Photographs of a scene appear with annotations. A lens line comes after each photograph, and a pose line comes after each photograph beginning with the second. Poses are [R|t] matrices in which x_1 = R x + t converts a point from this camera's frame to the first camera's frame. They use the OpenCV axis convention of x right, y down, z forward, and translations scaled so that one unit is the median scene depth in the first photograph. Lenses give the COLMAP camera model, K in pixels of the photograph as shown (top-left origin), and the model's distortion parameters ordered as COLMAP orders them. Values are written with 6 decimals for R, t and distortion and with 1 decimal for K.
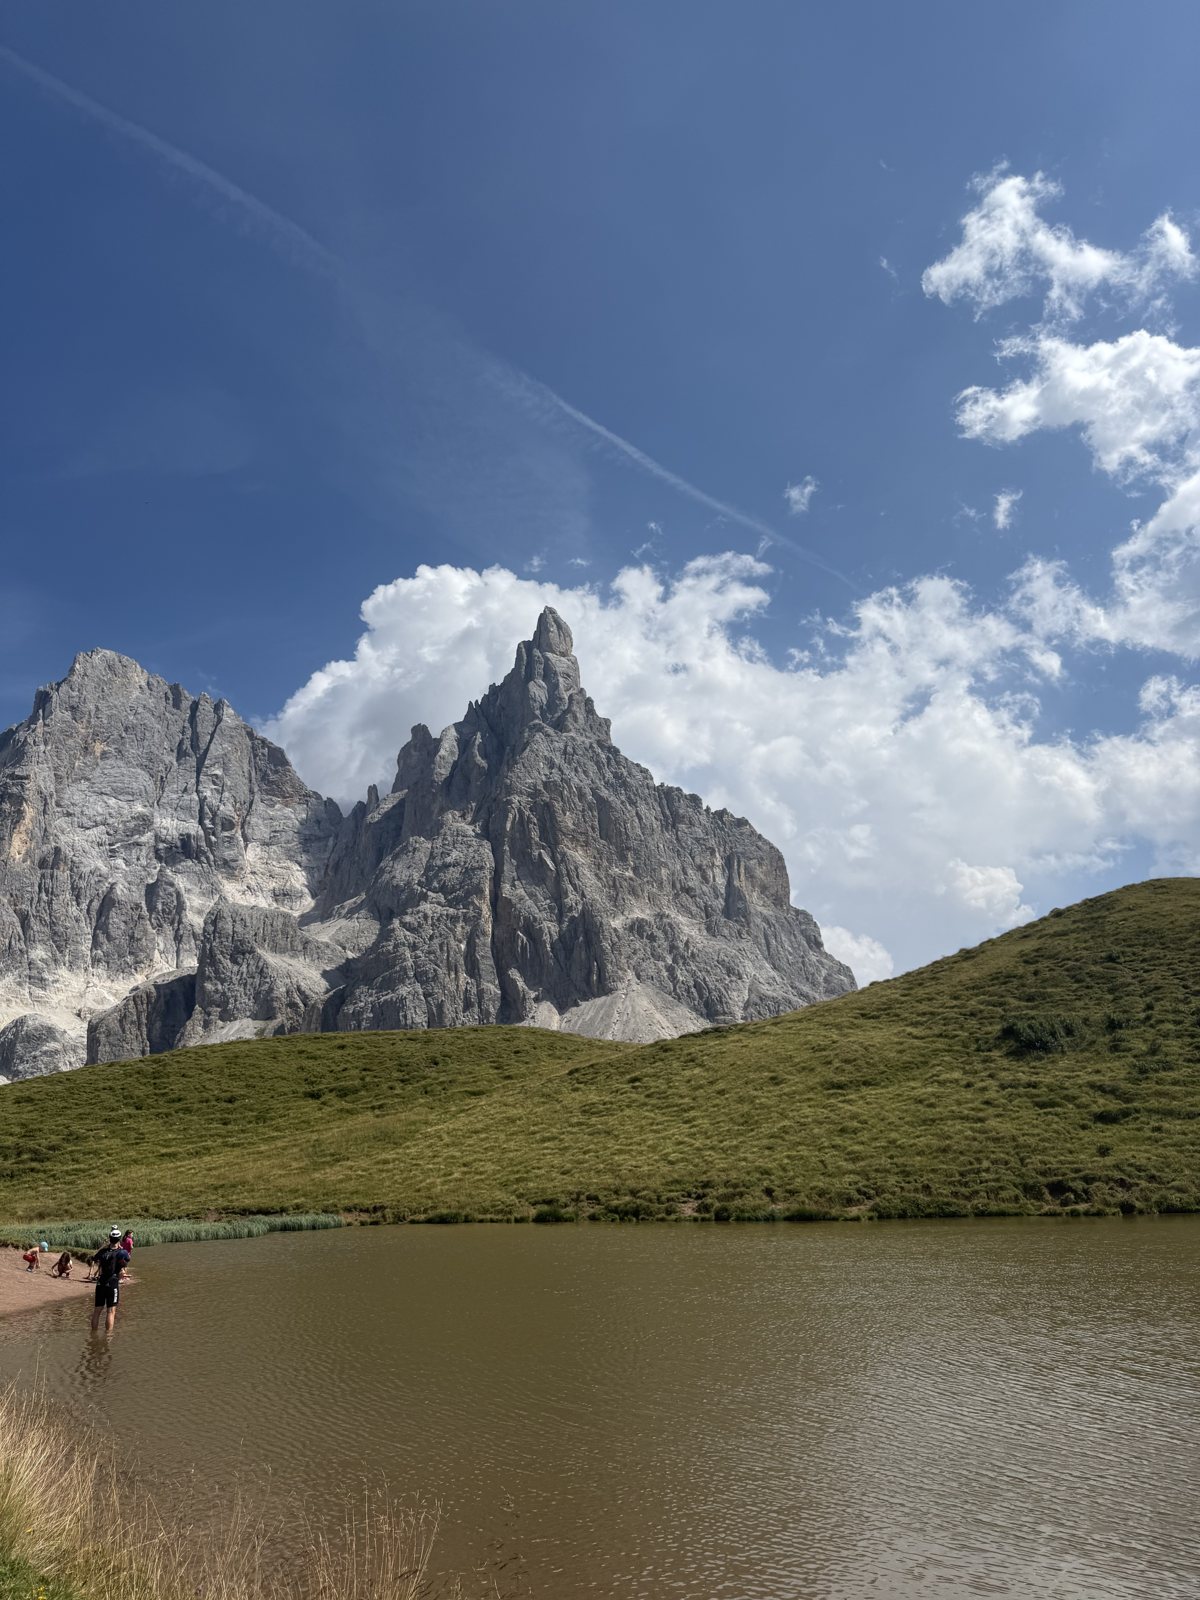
lens RADIAL K [[1402.4, 0, 600.0], [0, 1402.4, 800.0], [0, 0, 1]] dist [0.261731, -0.001582]
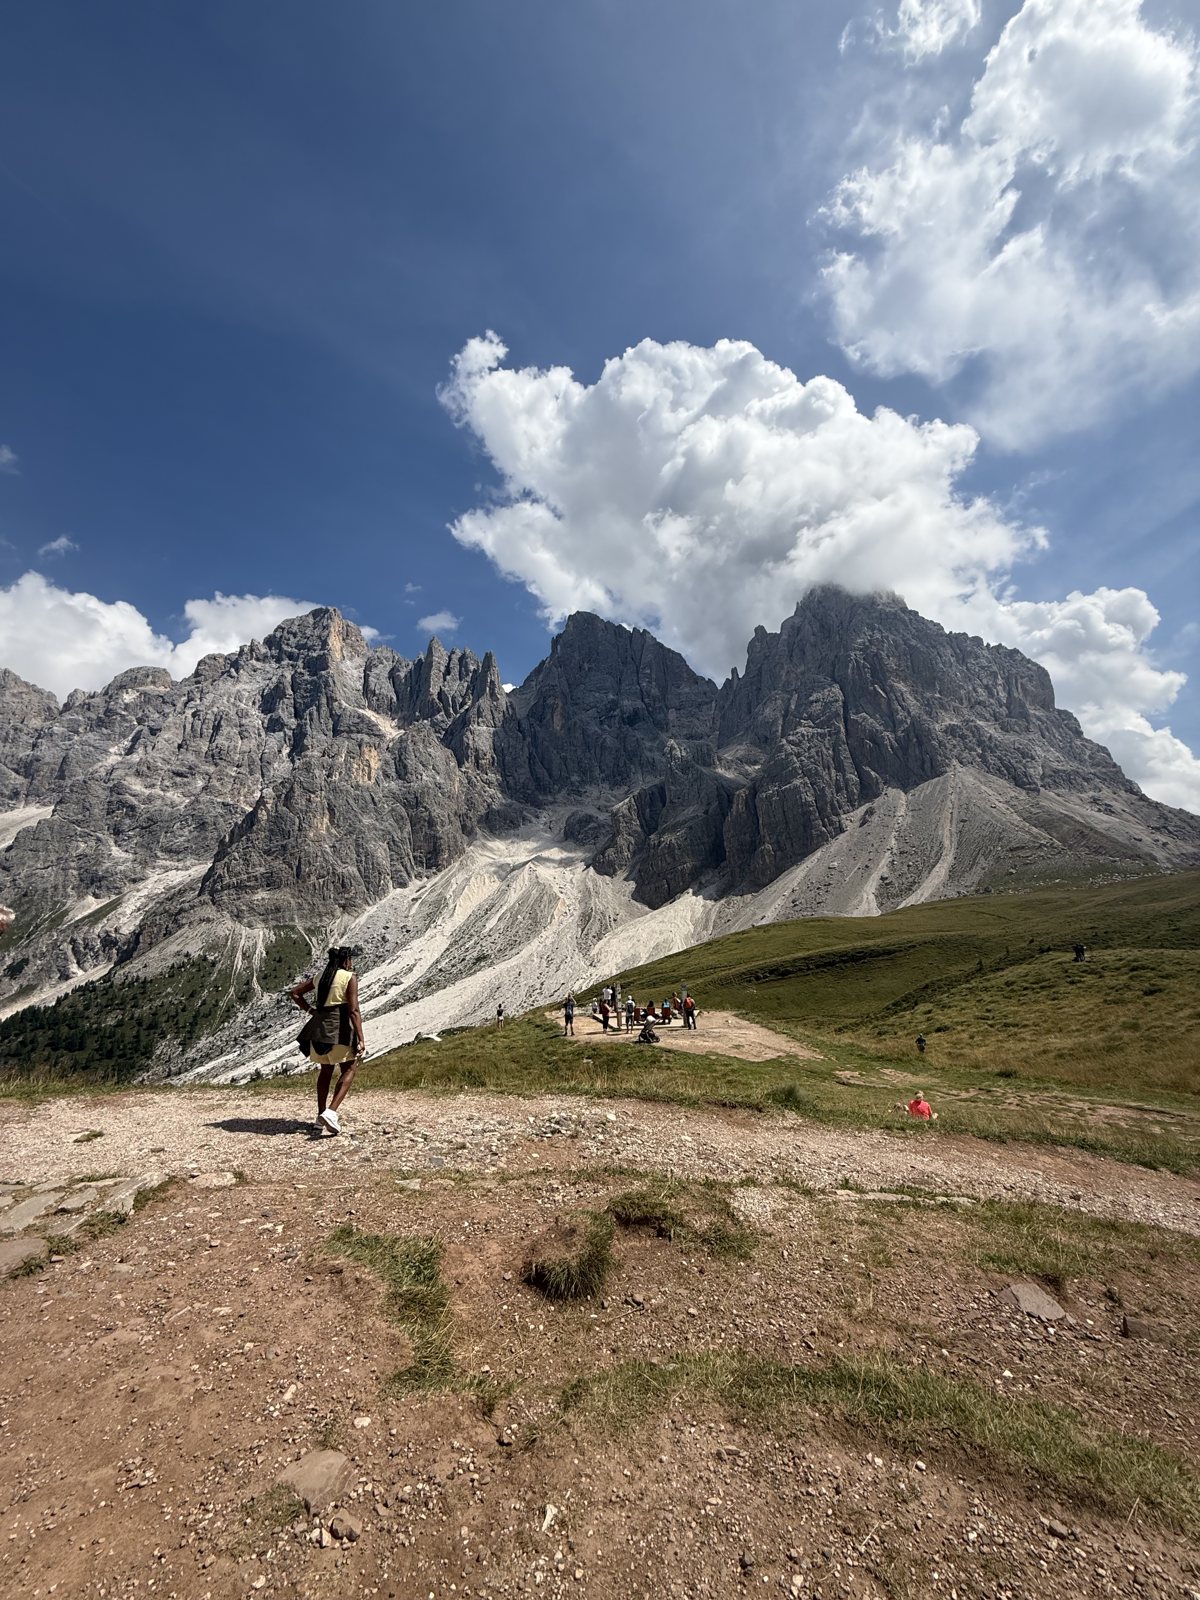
lens RADIAL K [[1402.4, 0, 600.0], [0, 1402.4, 800.0], [0, 0, 1]] dist [0.261731, -0.001582]
pose [[0.871374, -0.045931, -0.488465, 0.432106], [0.136328, 0.979068, 0.151134, -0.111874], [0.471298, -0.198285, 0.859396, -0.450733]]
